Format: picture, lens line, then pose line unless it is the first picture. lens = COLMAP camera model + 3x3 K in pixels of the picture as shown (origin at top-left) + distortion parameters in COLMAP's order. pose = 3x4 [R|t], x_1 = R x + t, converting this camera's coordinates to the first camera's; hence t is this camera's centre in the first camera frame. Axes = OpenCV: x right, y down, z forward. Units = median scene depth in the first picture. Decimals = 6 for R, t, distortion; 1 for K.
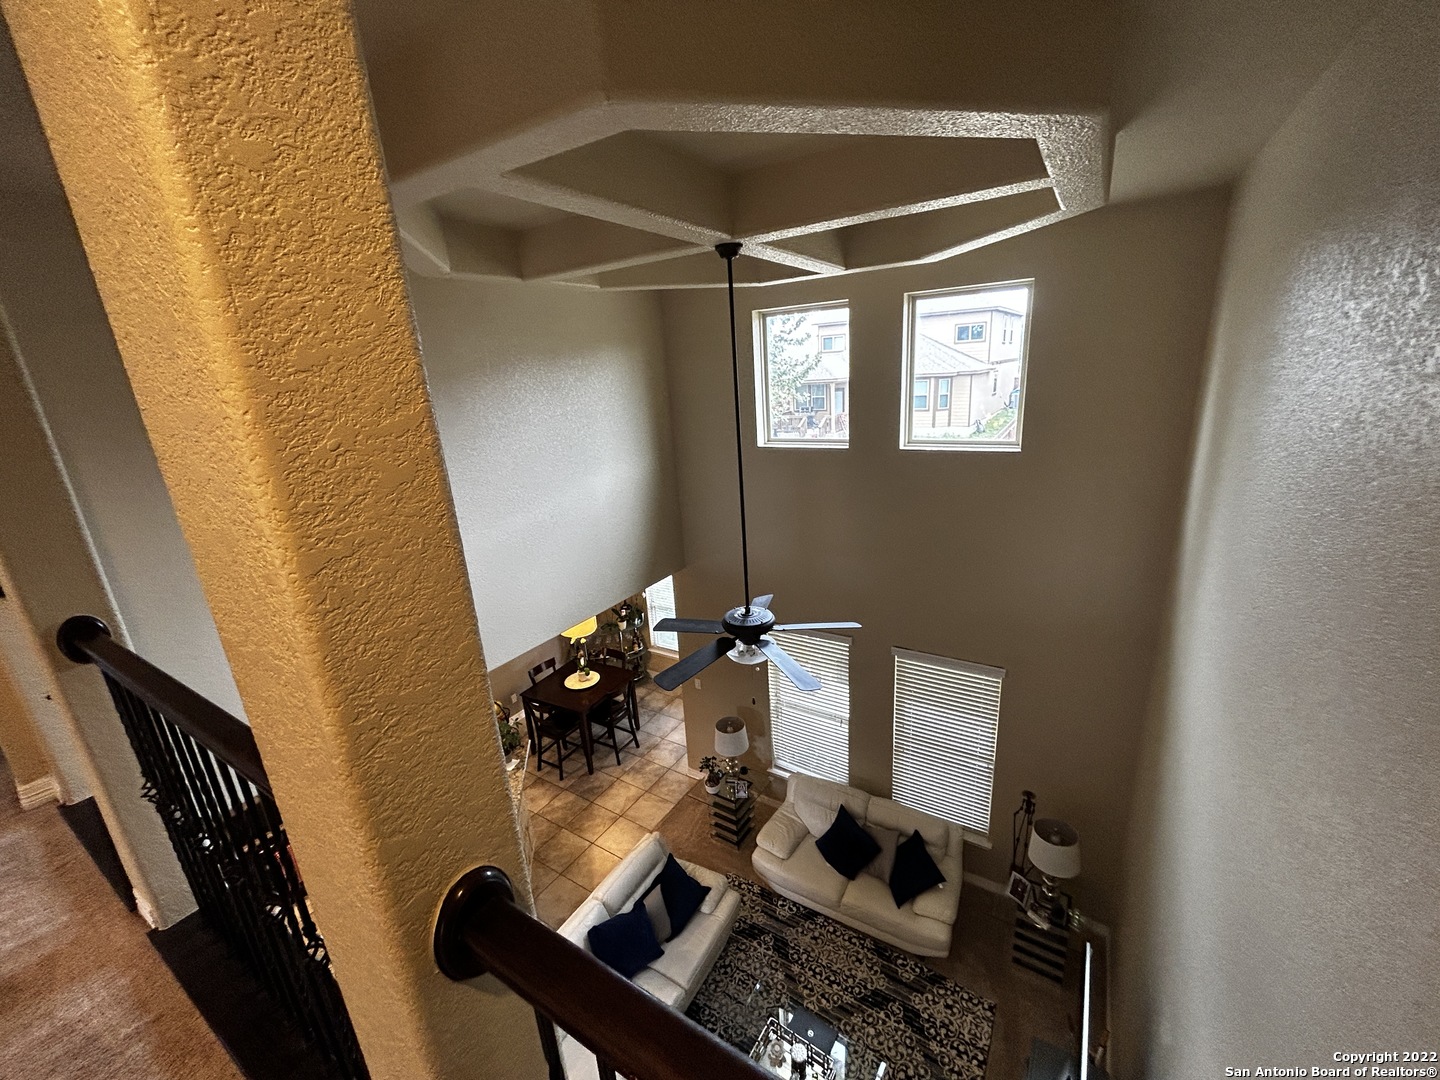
lens RADIAL K [[577.8, 0, 720.0], [0, 577.8, 540.0], [0, 0, 1]] dist [0.000472, -0.000167]
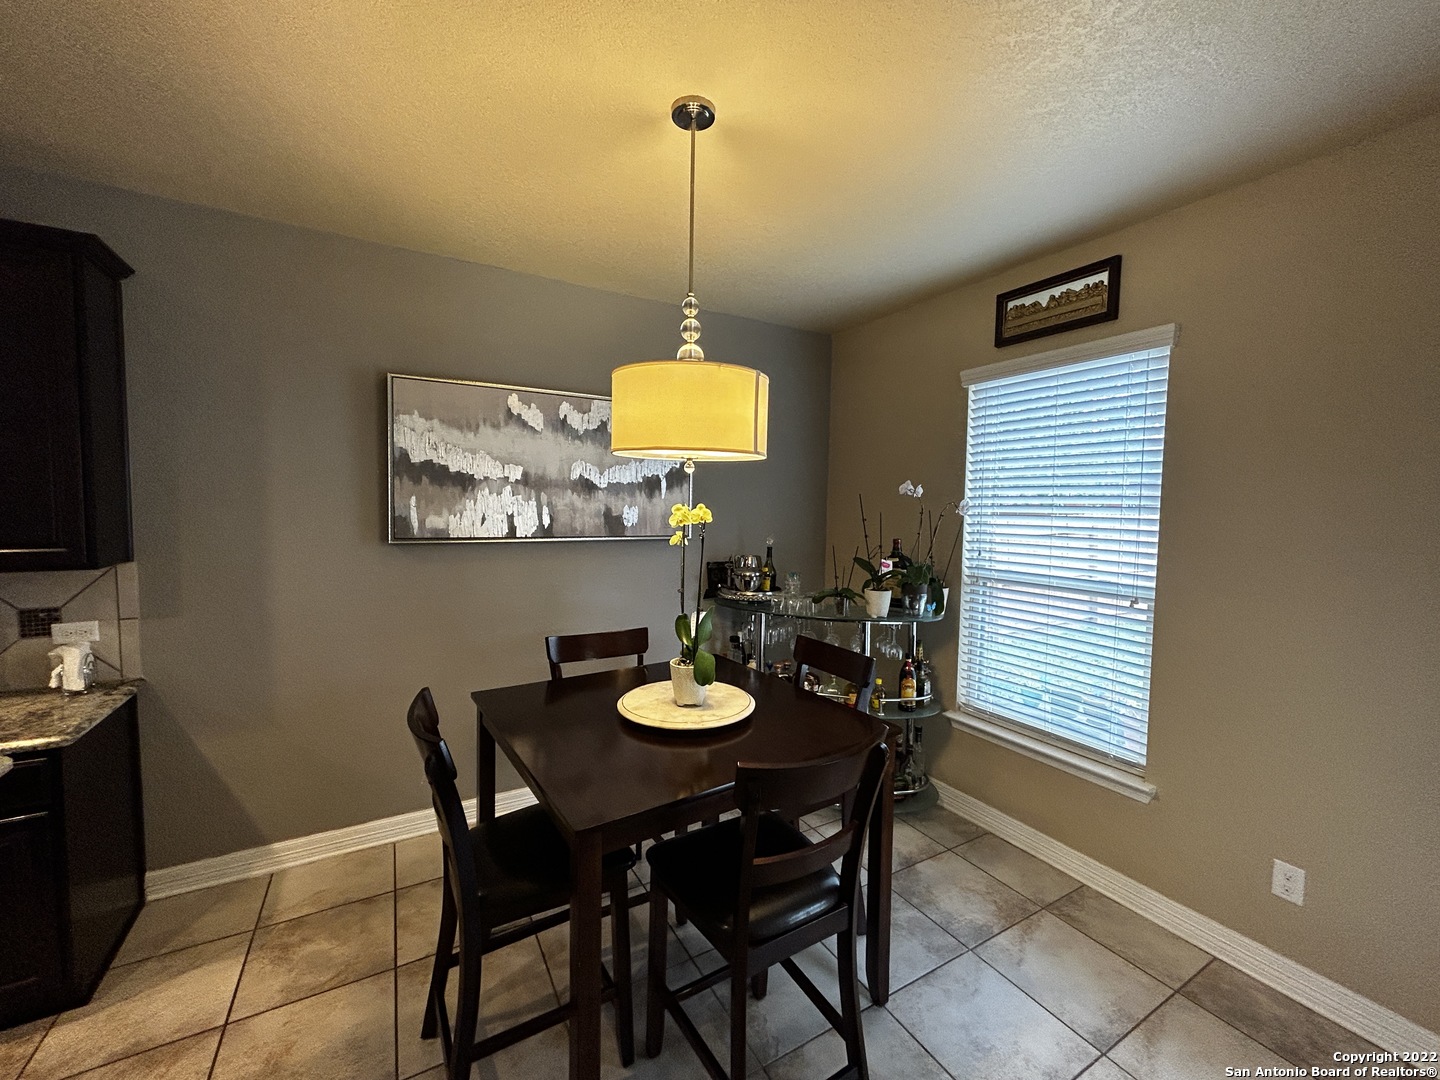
lens RADIAL K [[577.8, 0, 720.0], [0, 577.8, 540.0], [0, 0, 1]] dist [0.000472, -0.000167]
pose [[0.884929, 0.094401, -0.456058, -0.102642], [-0.193971, 0.964974, -0.176637, 0.187827], [0.423410, 0.244773, 0.872244, 0.672285]]
